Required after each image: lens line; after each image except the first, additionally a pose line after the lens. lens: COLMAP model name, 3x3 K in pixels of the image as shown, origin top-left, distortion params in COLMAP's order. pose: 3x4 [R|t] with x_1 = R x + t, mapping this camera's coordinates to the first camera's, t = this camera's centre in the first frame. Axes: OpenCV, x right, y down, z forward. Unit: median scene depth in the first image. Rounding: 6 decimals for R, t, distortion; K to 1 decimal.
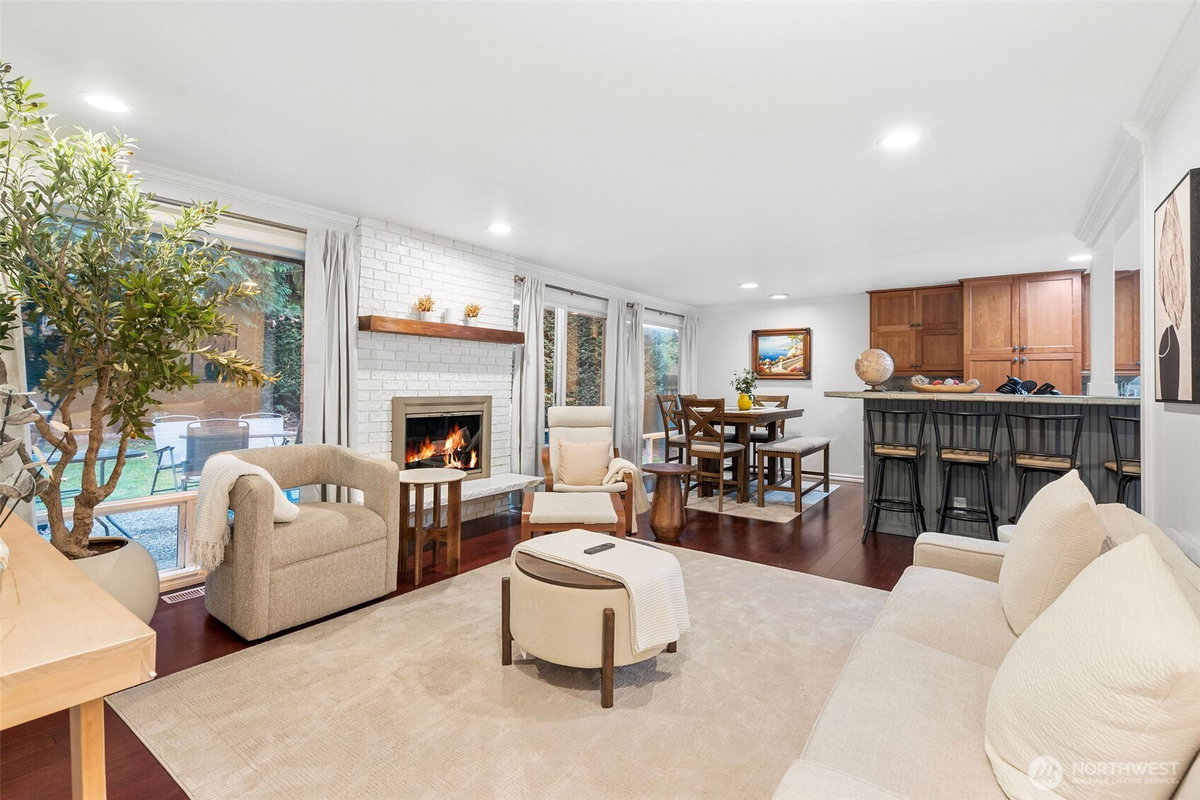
lens RADIAL K [[555.8, 0, 597.1], [0, 555.8, 371.6], [0, 0, 1]] dist [-0.000952, -0.000005]
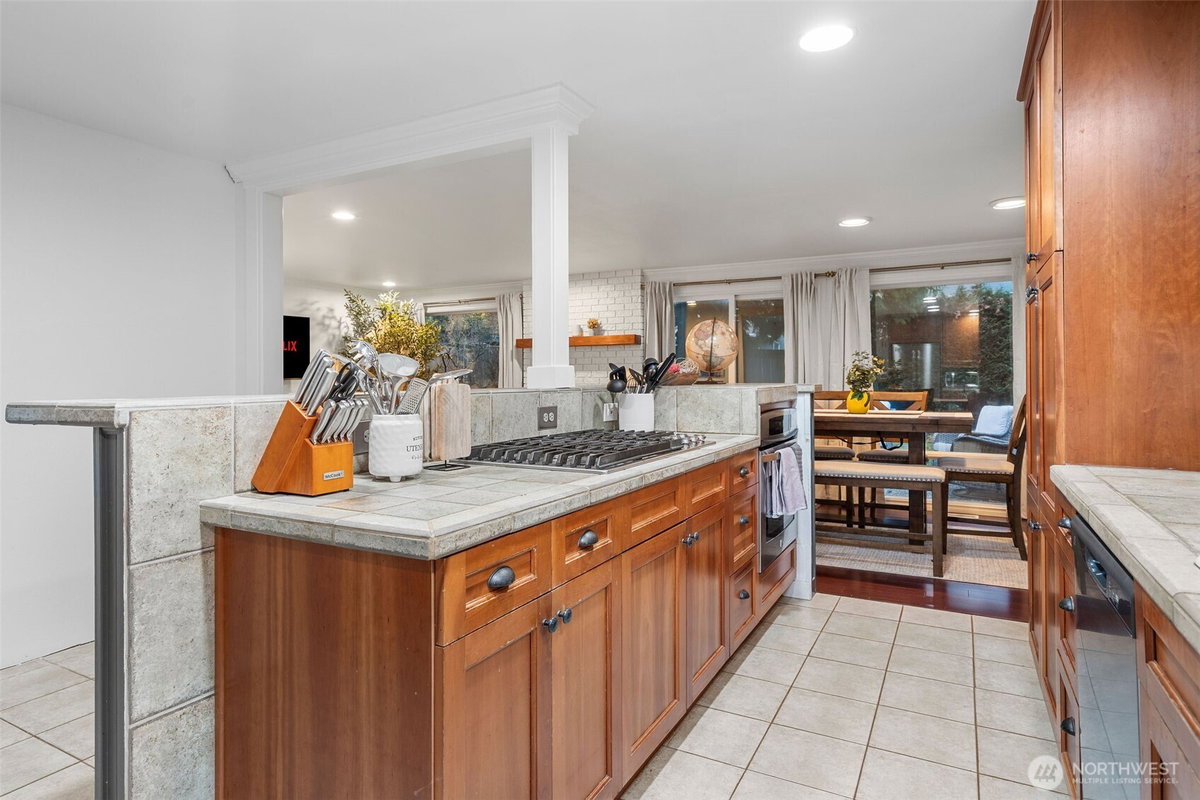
lens RADIAL K [[671.9, 0, 598.2], [0, 671.9, 379.2], [0, 0, 1]] dist [0.032582, 0.000002]
pose [[0.130876, -0.010011, -0.991348, 1.002549], [0.026484, 0.999627, -0.006598, 0.025028], [0.991045, -0.025392, 0.131093, 0.593039]]
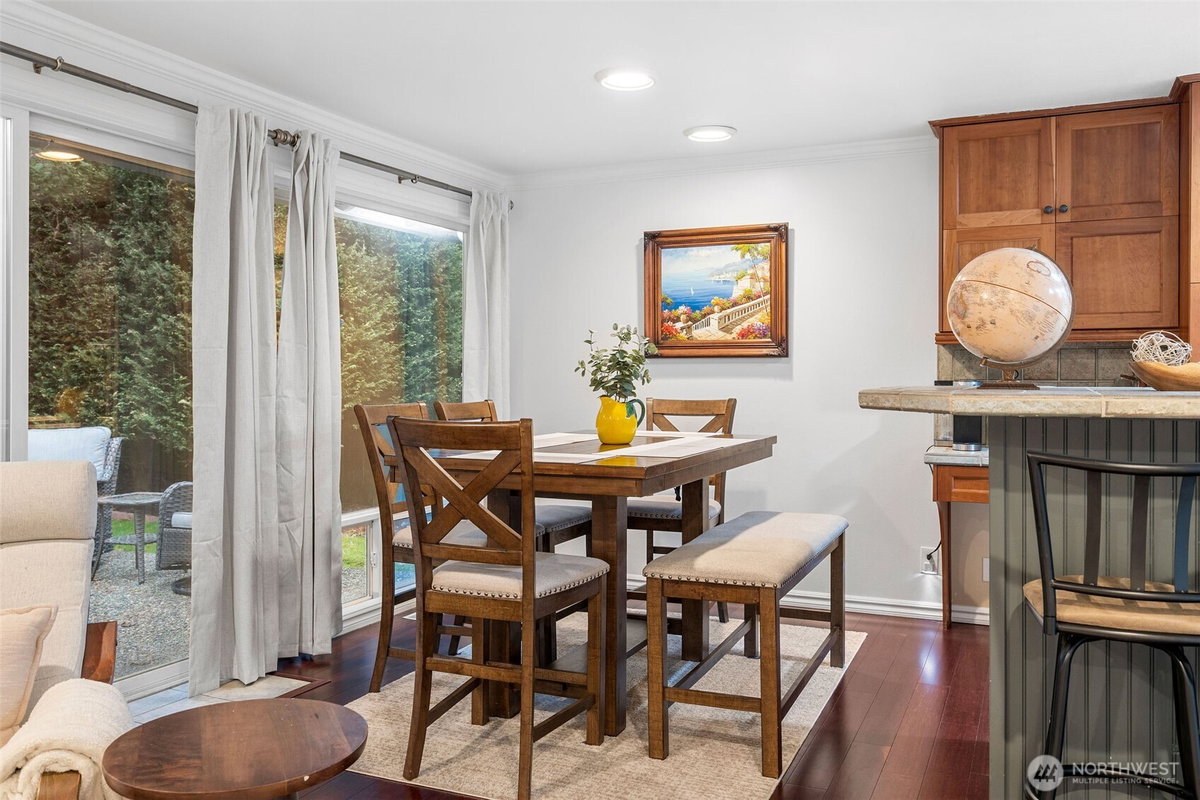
lens RADIAL K [[976.7, 0, 600.0], [0, 976.7, 400.0], [0, 0, 1]] dist [-0.008215, -0.004479]
pose [[0.979394, -0.017265, 0.201222, 0.132732], [0.007402, 0.998738, 0.049669, 0.010909], [-0.201825, -0.047156, 0.978286, 0.405925]]
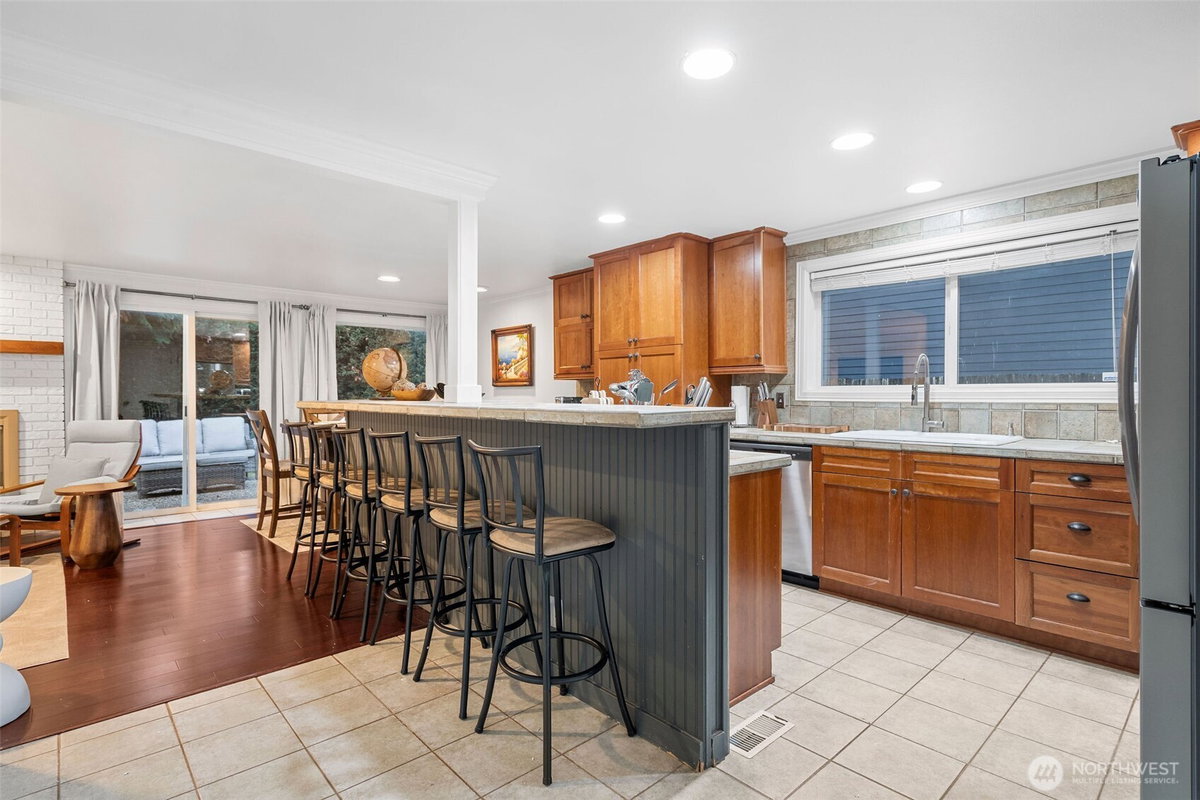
lens RADIAL K [[605.5, 0, 600.0], [0, 605.5, 400.0], [0, 0, 1]] dist [-0.001970, -0.000231]
pose [[0.980826, -0.014756, -0.194326, 0.763117], [0.020491, 0.999411, 0.027534, 0.014353], [0.193805, -0.030988, 0.980551, 0.138022]]
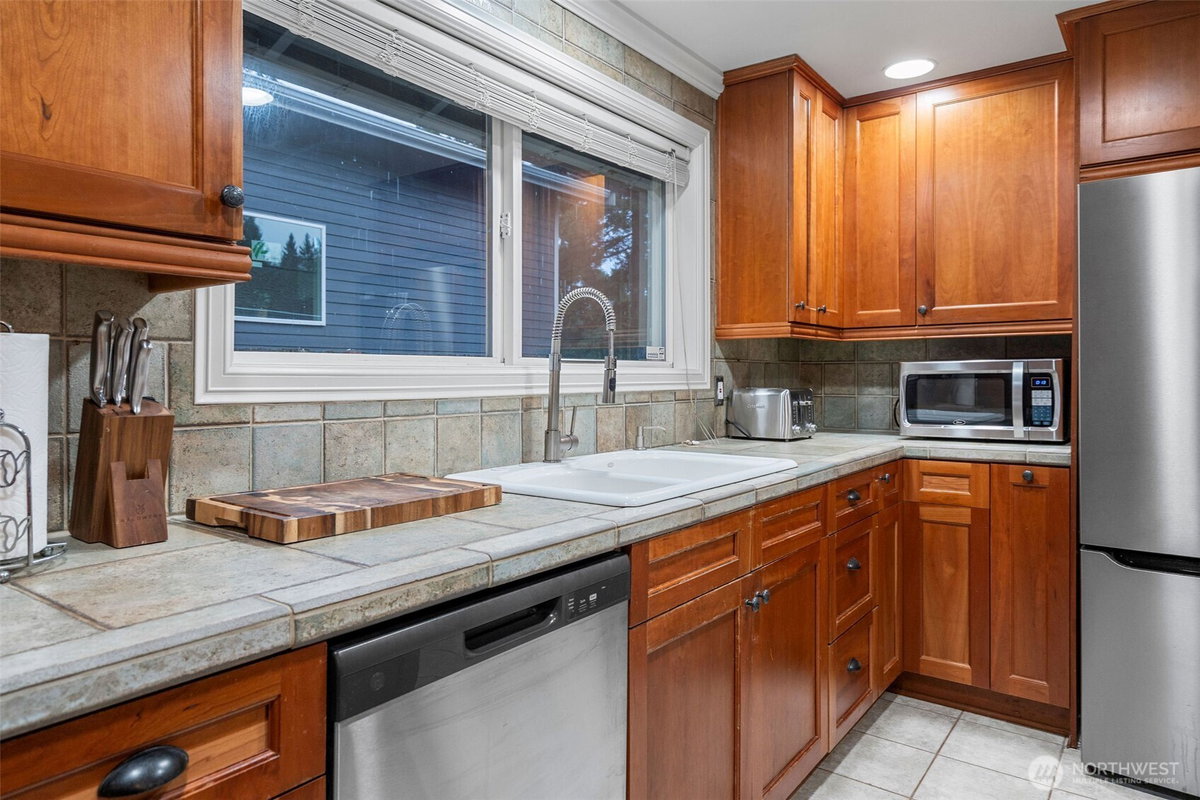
lens RADIAL K [[760.6, 0, 602.4], [0, 760.6, 375.6], [0, 0, 1]] dist [0.004538, 0.002327]
pose [[0.011635, -0.013649, 0.999839, 0.629695], [-0.016965, 0.999760, 0.013846, 0.025341], [-0.999788, -0.017123, 0.011401, 0.743974]]
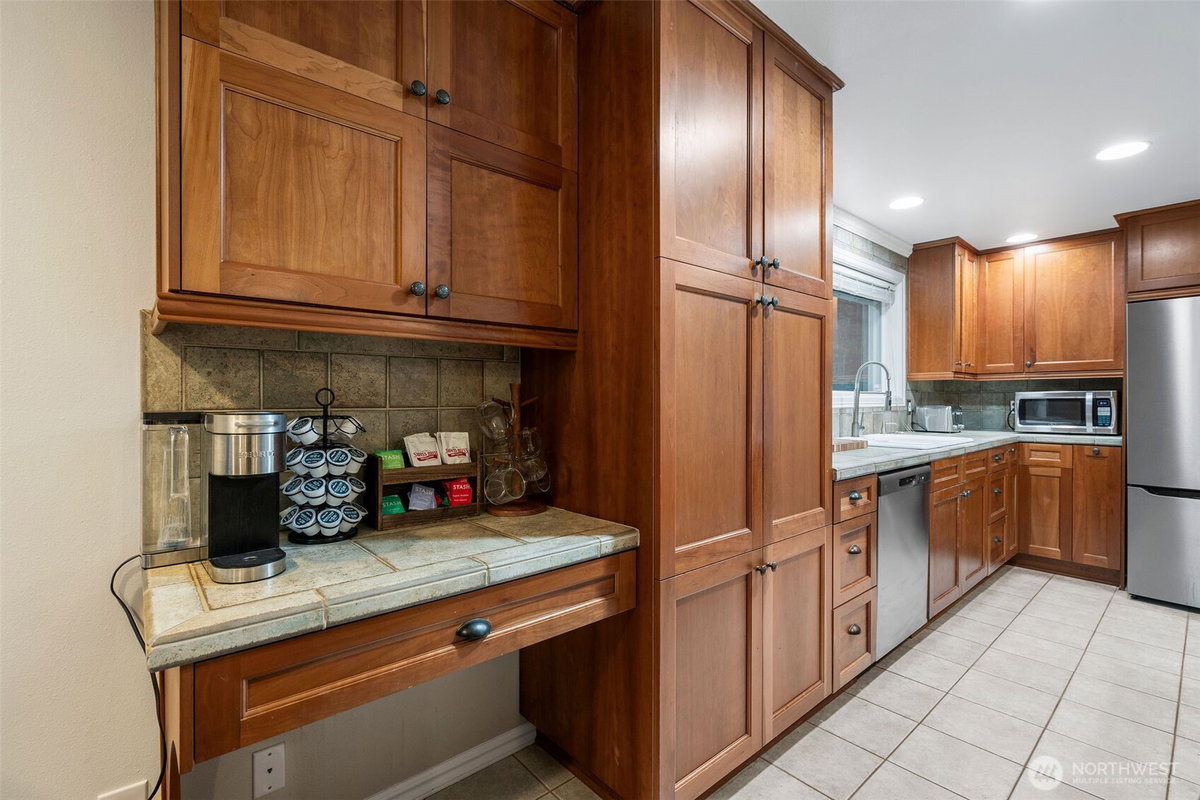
lens RADIAL K [[535.2, 0, 600.0], [0, 535.2, 400.0], [0, 0, 1]] dist [-0.003572, -0.000287]
pose [[0.229092, -0.015287, 0.973285, 0.392796], [-0.015578, 0.999691, 0.019368, 0.024936], [-0.973280, -0.019599, 0.228783, 0.889525]]
